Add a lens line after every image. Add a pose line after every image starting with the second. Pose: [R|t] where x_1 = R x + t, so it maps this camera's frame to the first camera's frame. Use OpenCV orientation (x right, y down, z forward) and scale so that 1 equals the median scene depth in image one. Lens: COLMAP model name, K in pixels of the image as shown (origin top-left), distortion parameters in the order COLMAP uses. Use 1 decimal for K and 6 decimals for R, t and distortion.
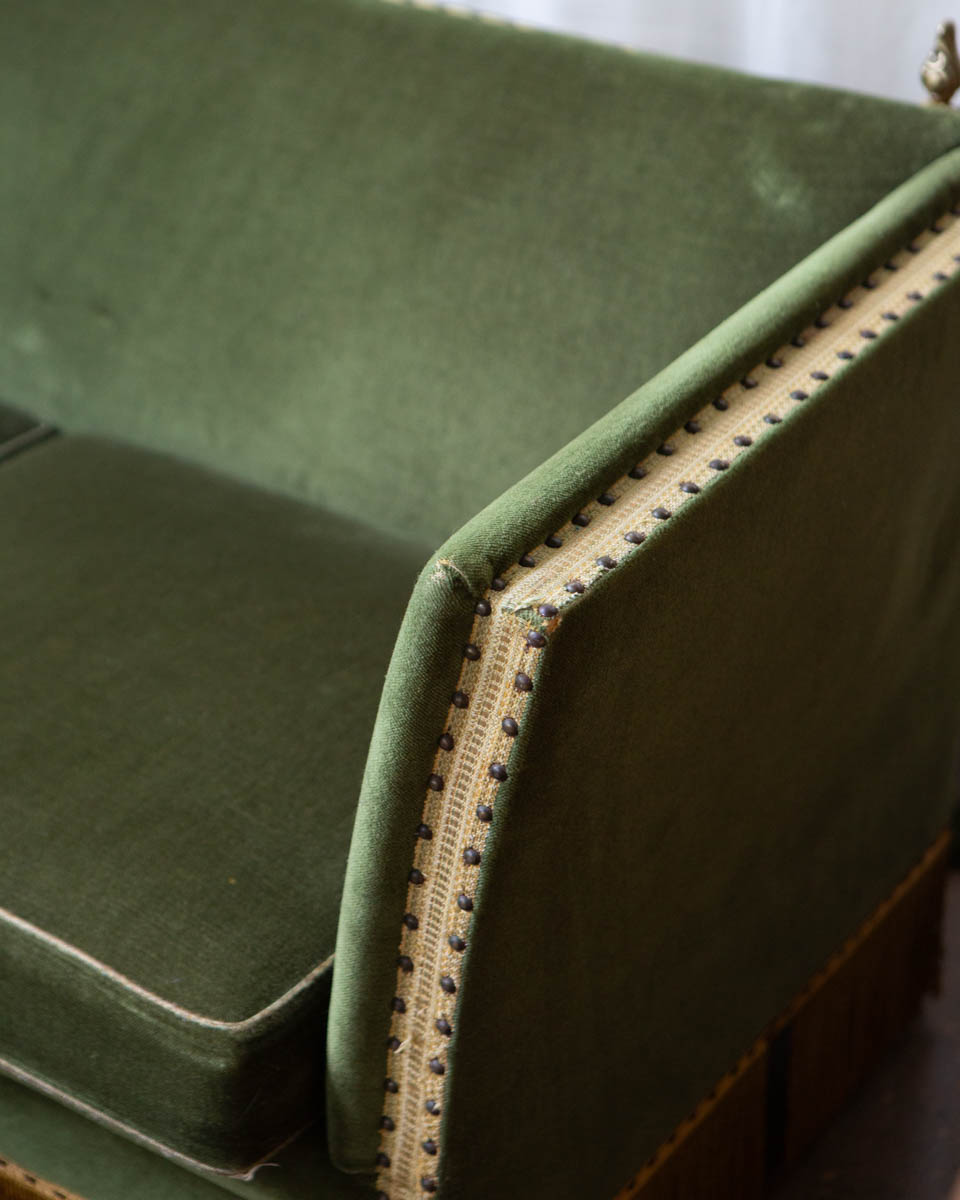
lens RADIAL K [[2802.7, 0, 461.7], [0, 2802.7, 599.8], [0, 0, 1]] dist [0.097341, 0.525439]
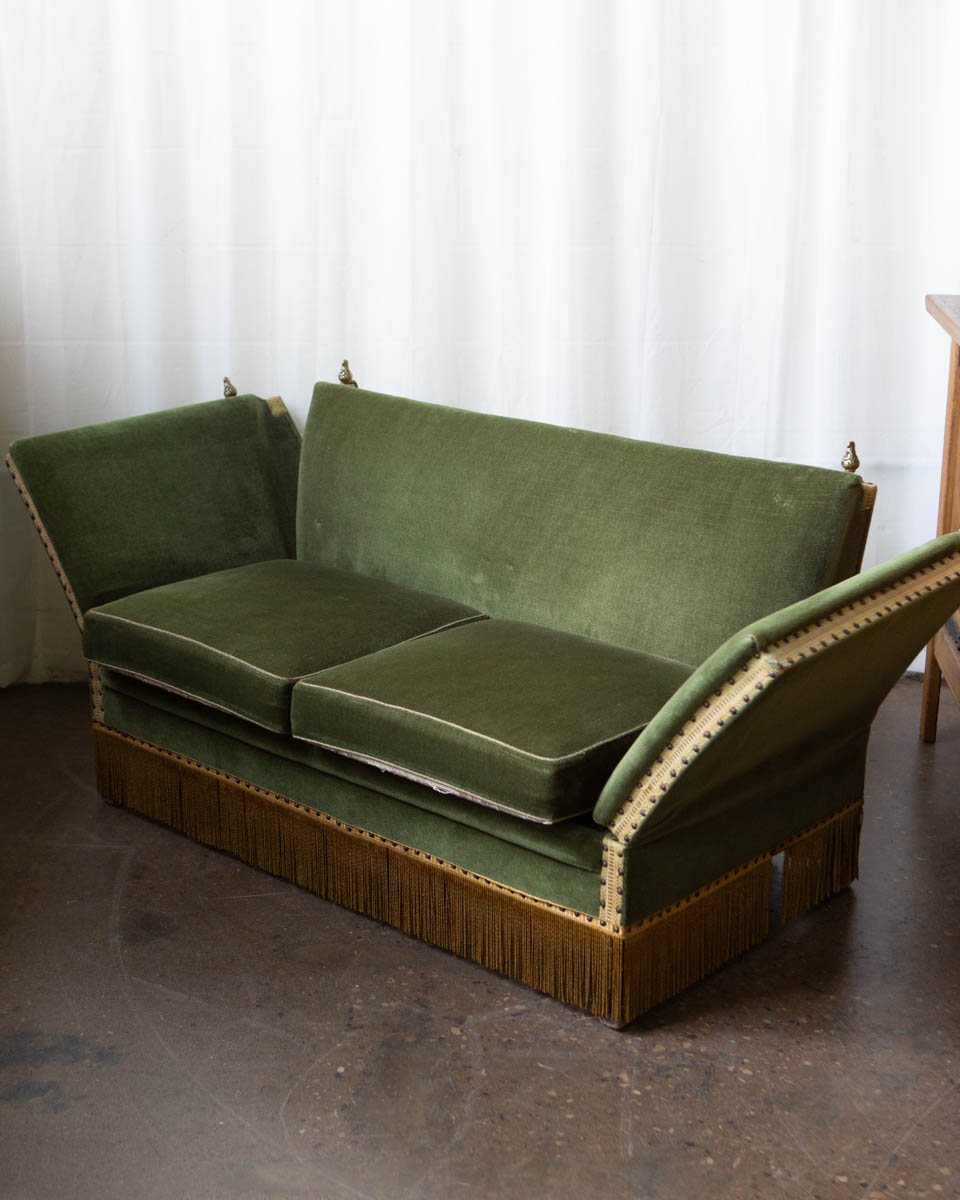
lens RADIAL K [[1851.6, 0, 461.9], [0, 1851.6, 599.4], [0, 0, 1]] dist [-0.014702, 0.005638]
pose [[0.990535, 0.044034, -0.130005, 0.044177], [-0.073585, 0.969894, -0.232144, 0.333692], [0.115869, 0.239513, 0.963954, -0.594738]]
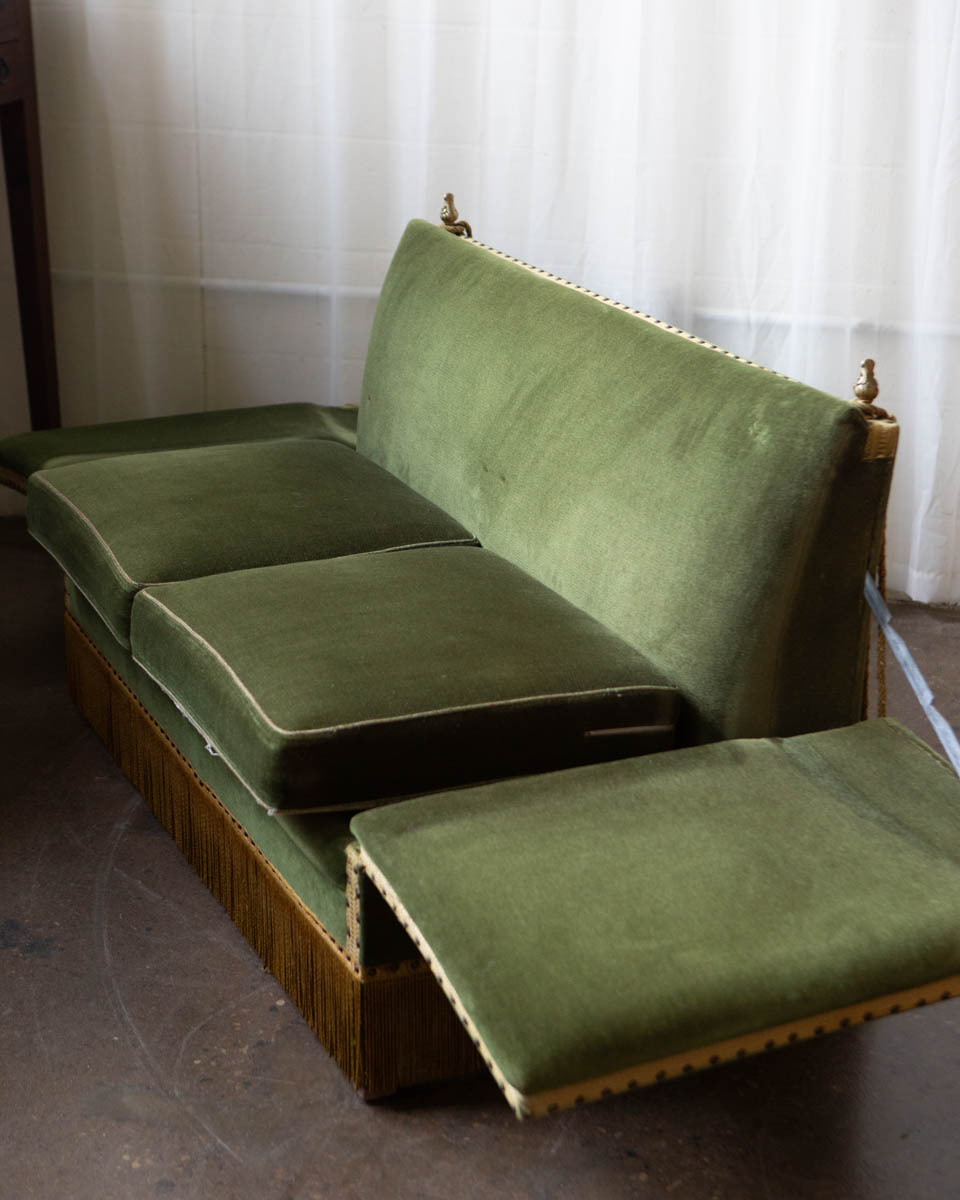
lens RADIAL K [[2301.9, 0, 450.8], [0, 2301.9, 599.6], [0, 0, 1]] dist [0.136323, 0.074341]
pose [[0.853650, 0.184313, -0.487145, 0.657119], [-0.272735, 0.954997, -0.116600, 0.175792], [0.443731, 0.232398, 0.865502, -0.334556]]
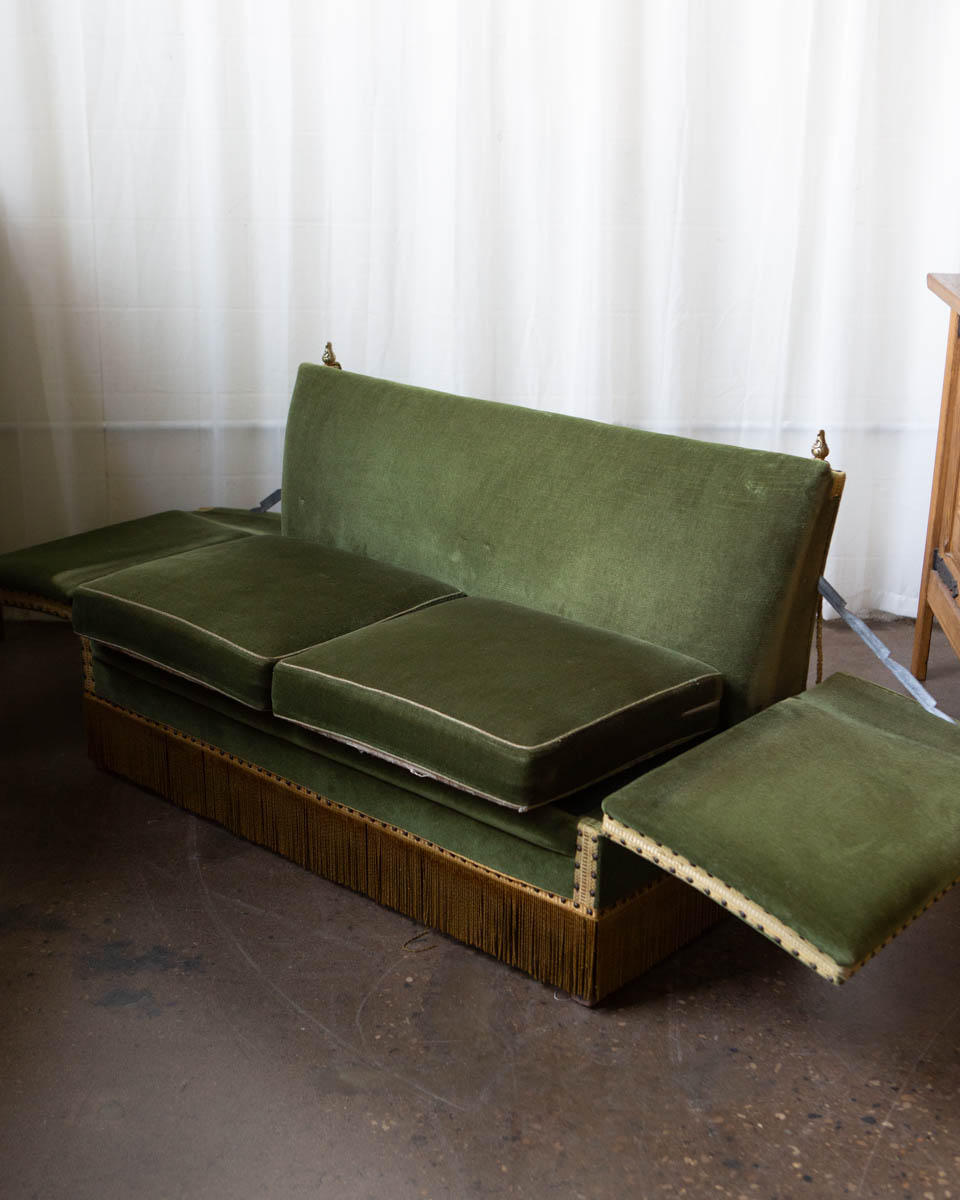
lens RADIAL K [[1606.3, 0, 480.6], [0, 1606.3, 617.5], [0, 0, 1]] dist [-0.034617, 0.032357]
pose [[0.993182, 0.054790, -0.102893, 0.019314], [-0.073602, 0.979210, -0.189025, 0.257736], [0.090397, 0.195309, 0.976567, -0.425269]]
